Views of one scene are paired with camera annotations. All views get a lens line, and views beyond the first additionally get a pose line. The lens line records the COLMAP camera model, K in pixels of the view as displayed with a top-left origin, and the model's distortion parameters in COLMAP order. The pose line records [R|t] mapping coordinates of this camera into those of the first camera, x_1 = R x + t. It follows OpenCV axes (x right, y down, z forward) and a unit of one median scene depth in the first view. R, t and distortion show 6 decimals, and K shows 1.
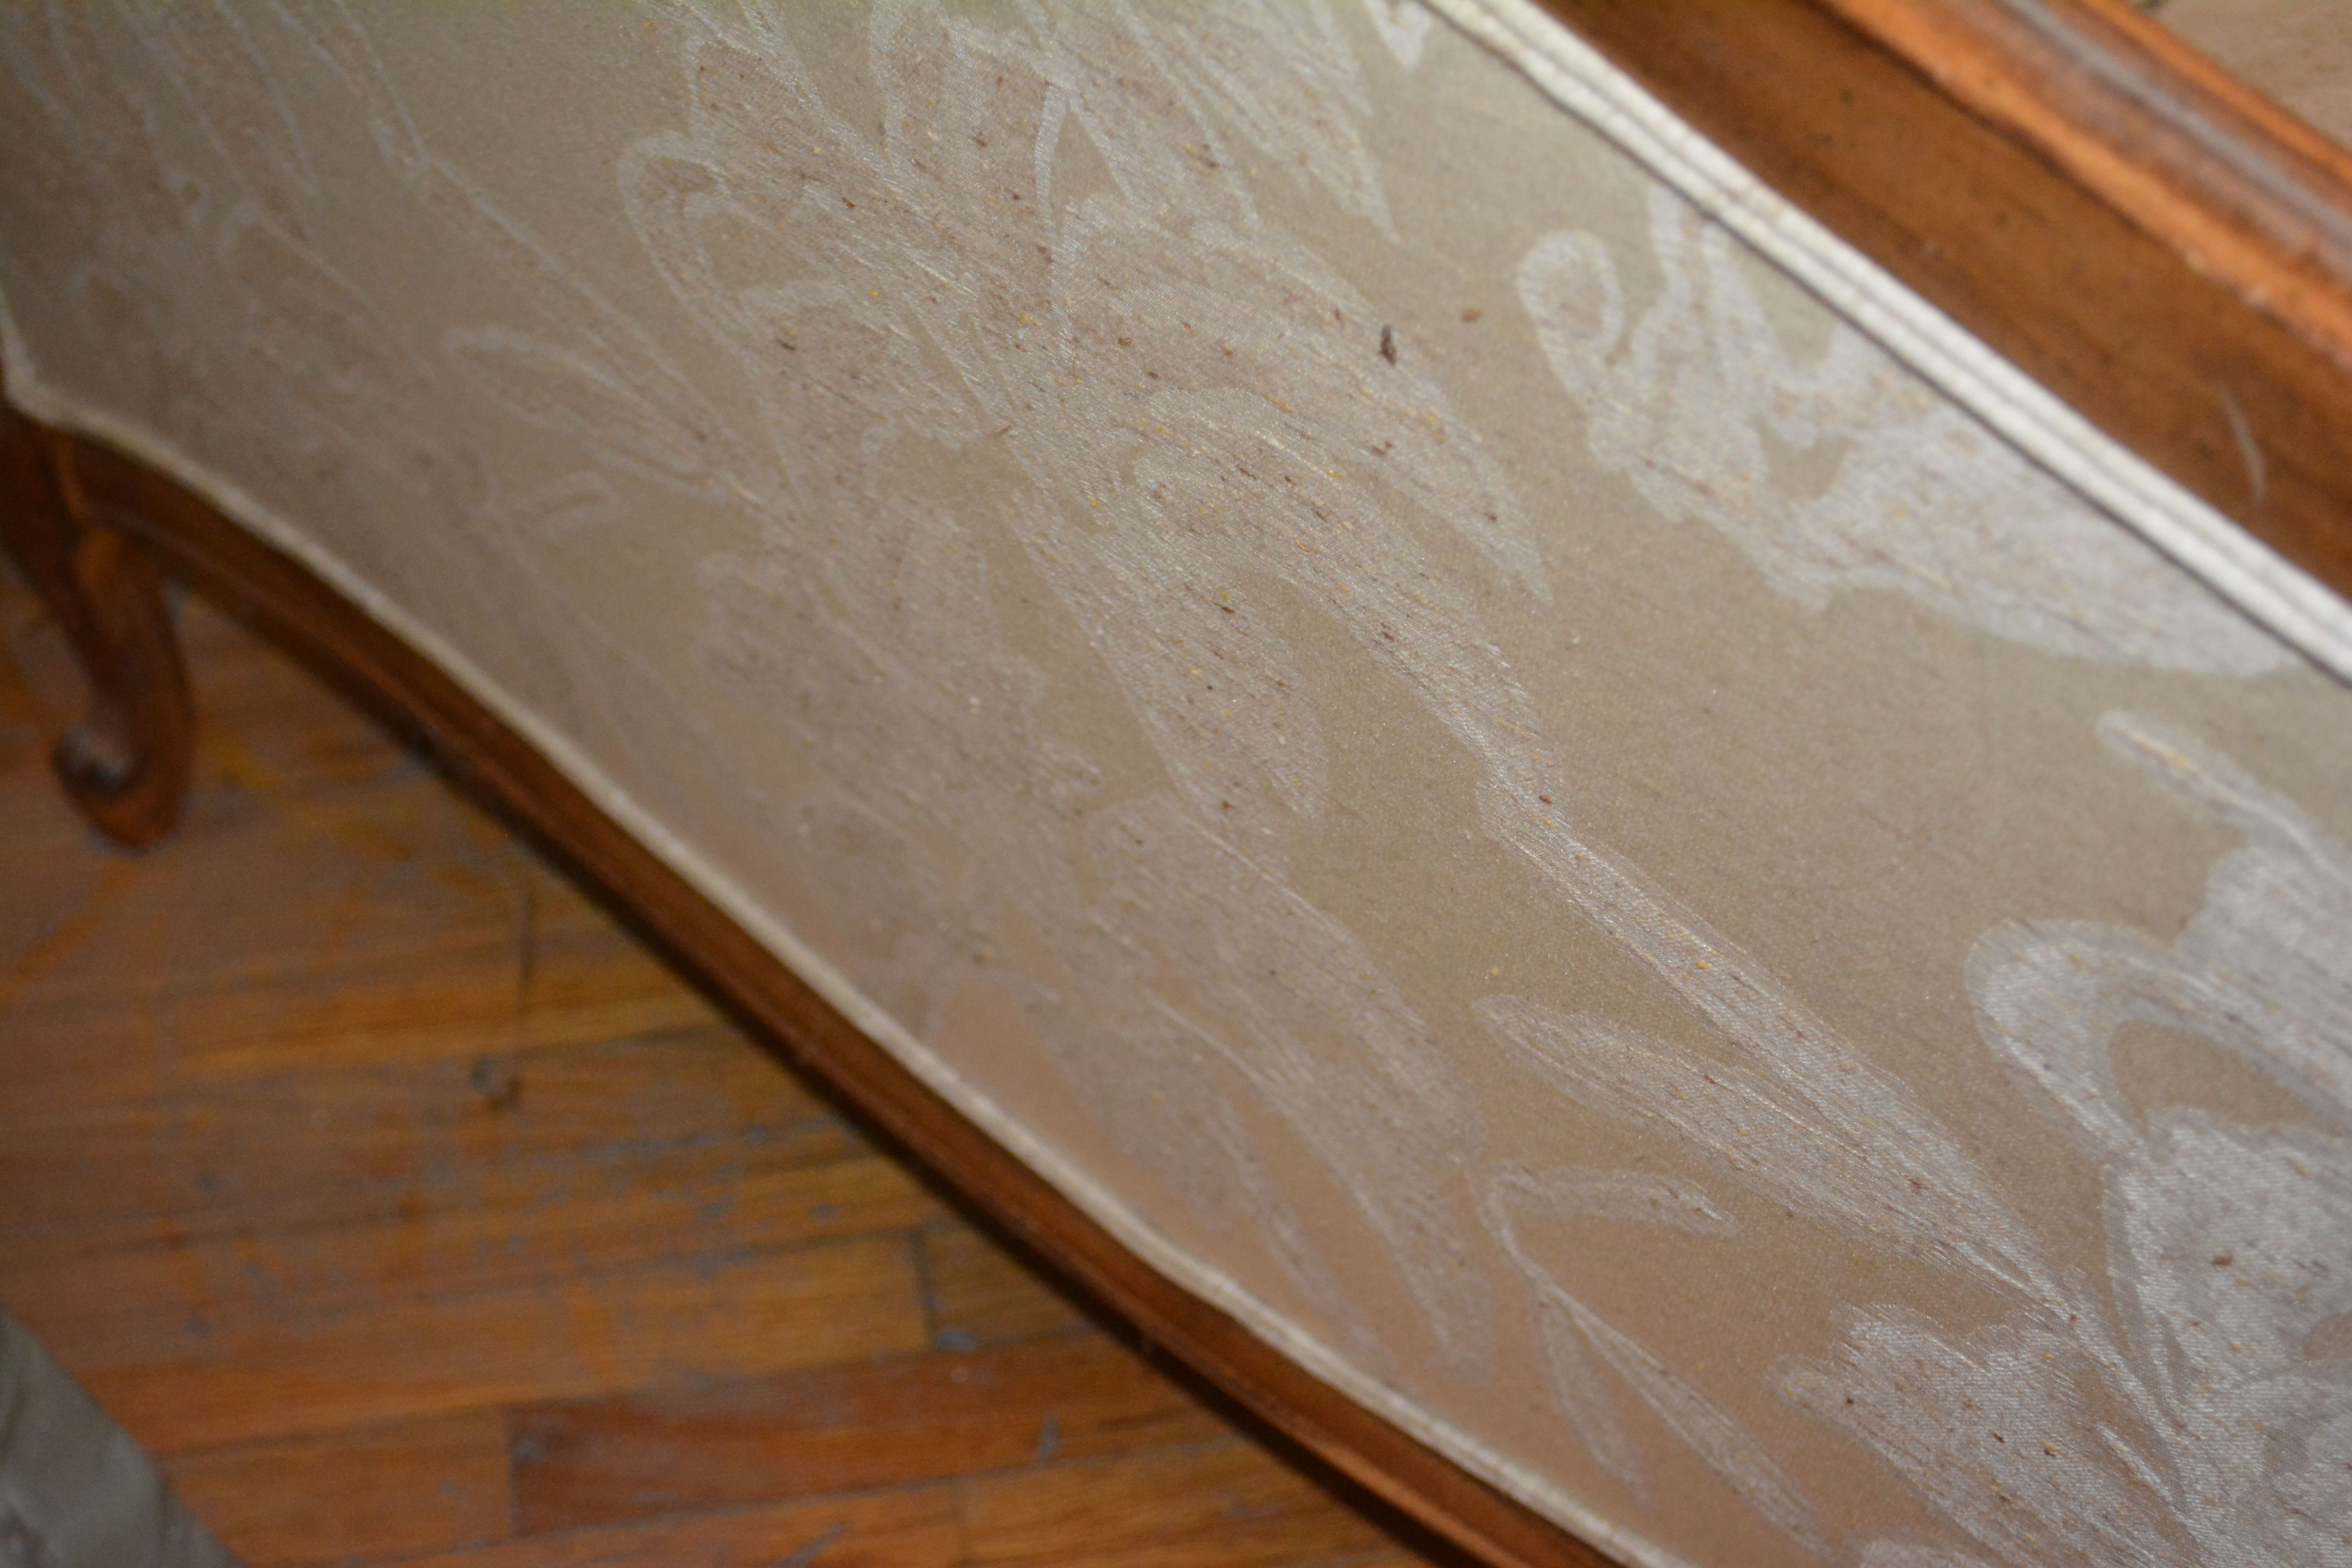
lens RADIAL K [[2854.2, 0, 1176.0], [0, 2854.2, 784.0], [0, 0, 1]] dist [0.001240, 0.005365]
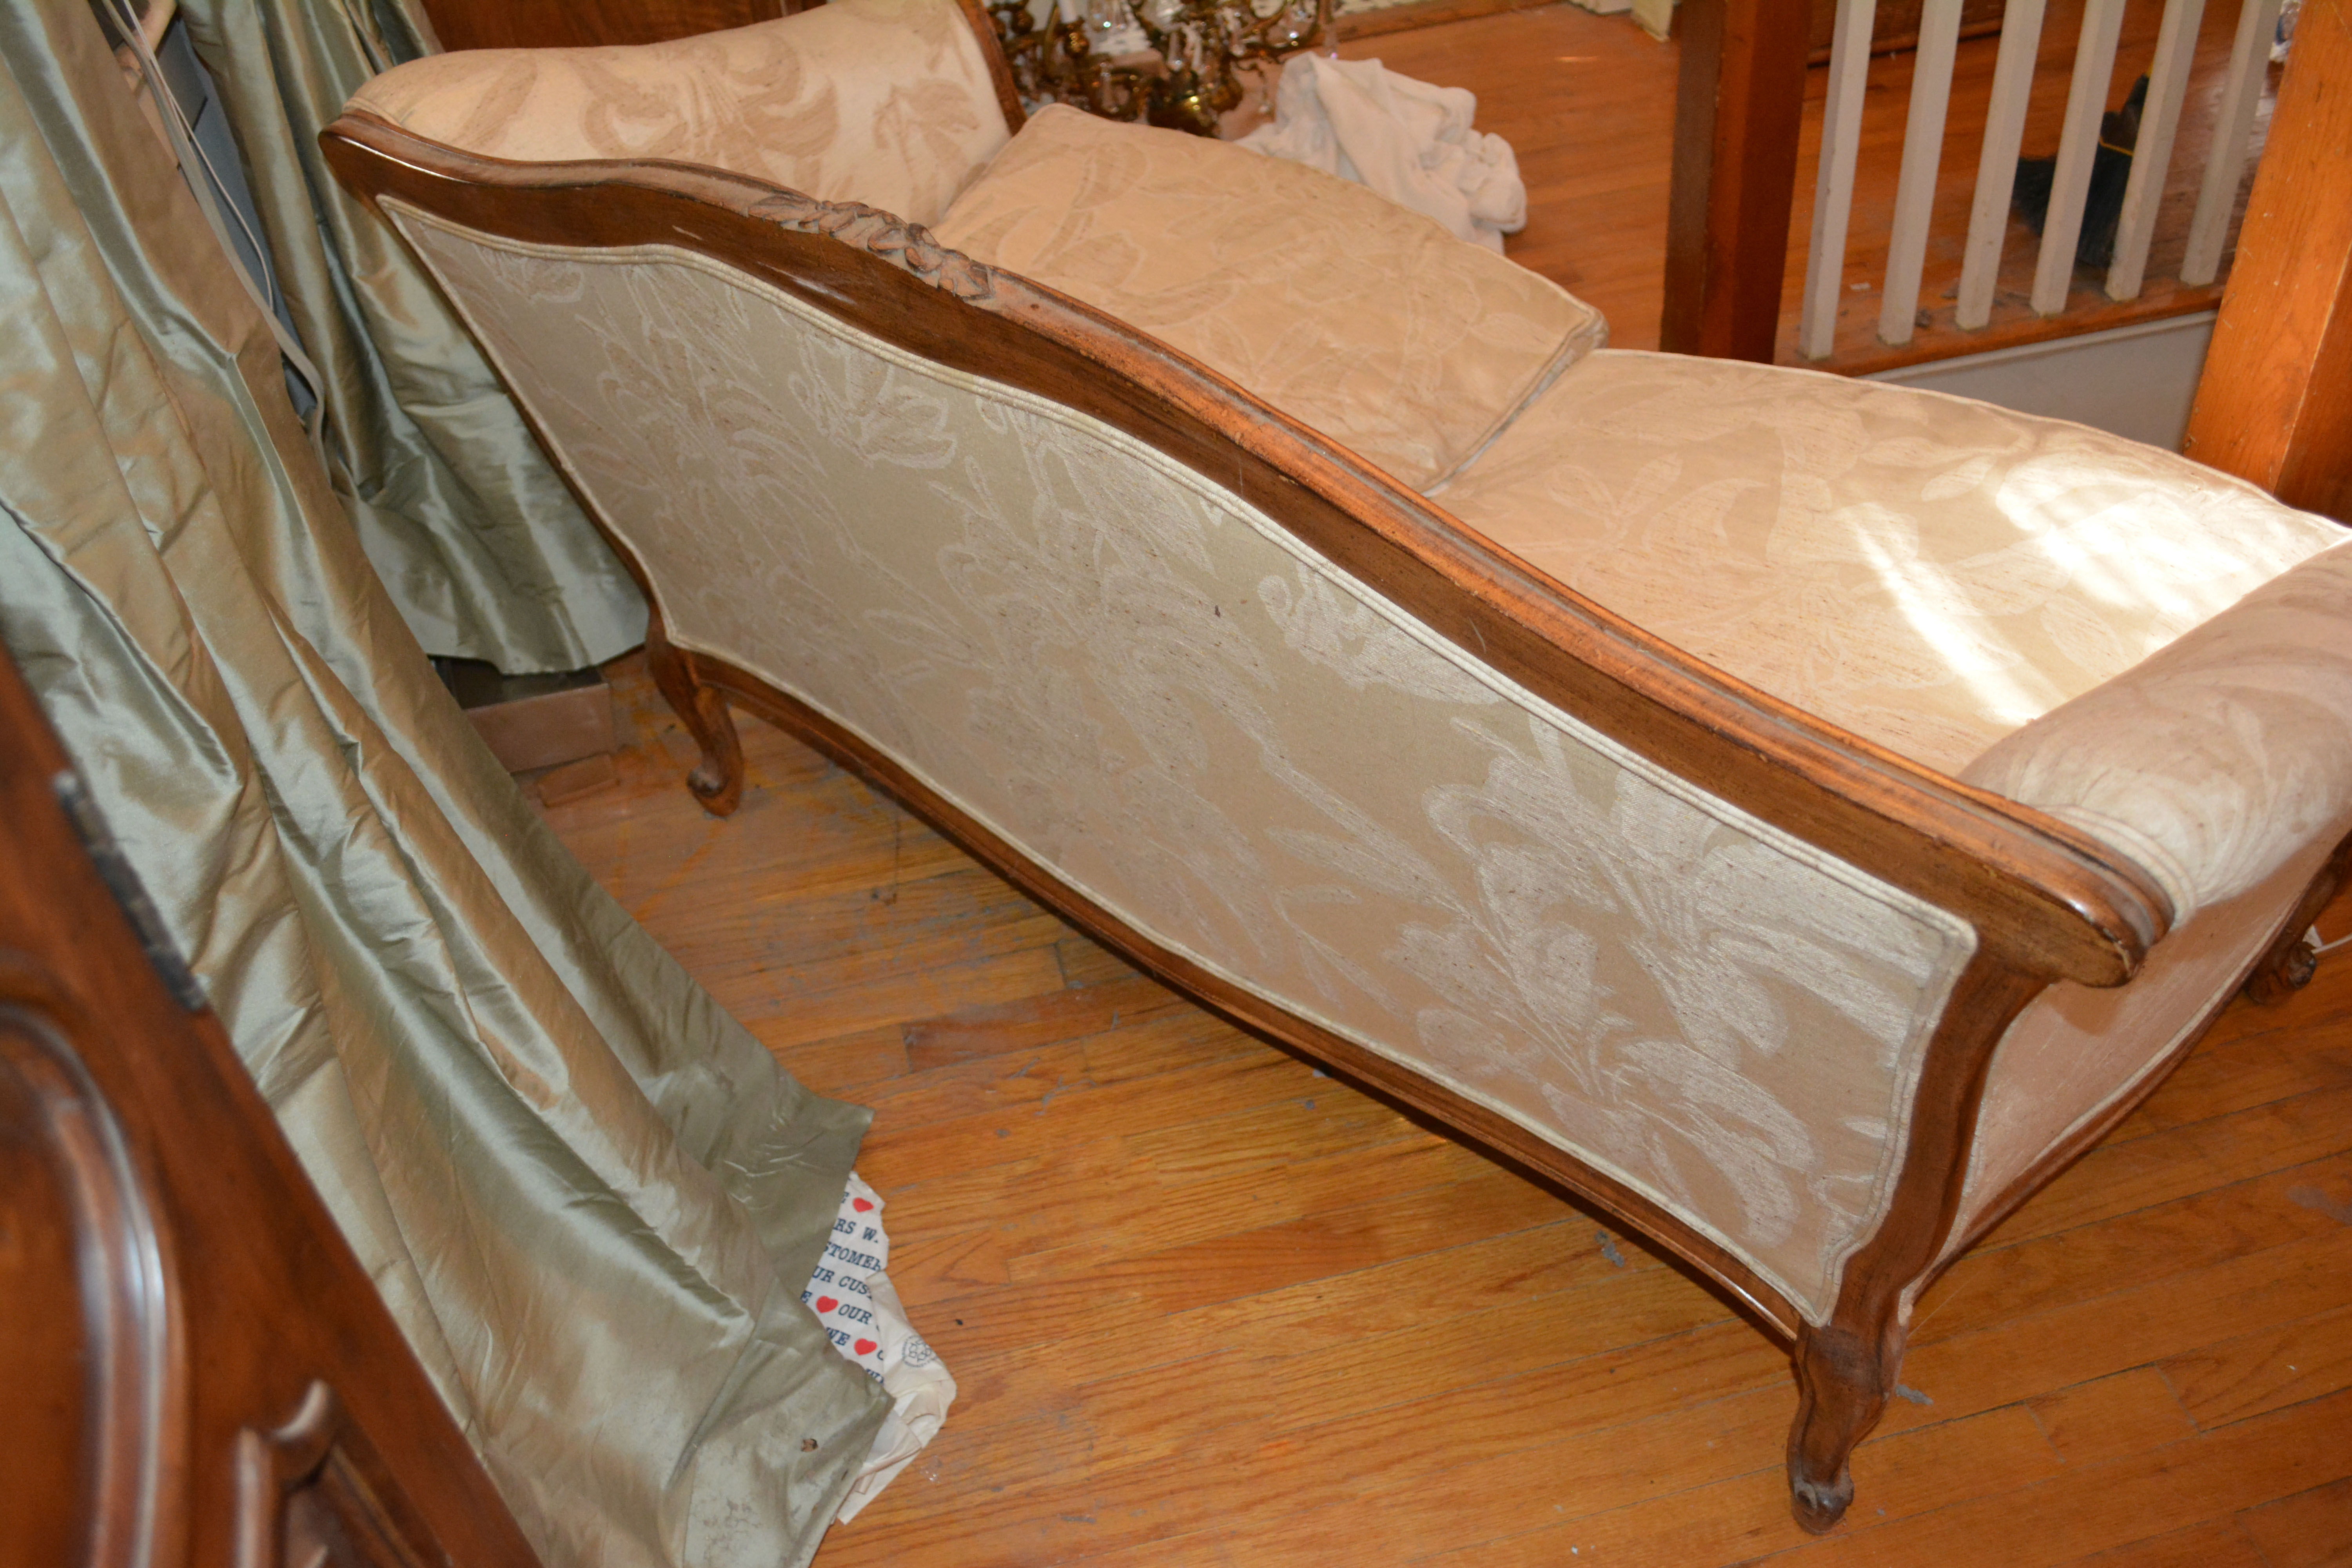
lens RADIAL K [[1929.1, 0, 1176.0], [0, 1929.1, 784.0], [0, 0, 1]] dist [-0.081637, 0.003779]
pose [[0.996198, -0.075839, 0.042864, -0.064765], [0.074927, 0.996935, 0.022501, -0.019173], [-0.044440, -0.019204, 0.998827, -0.951648]]
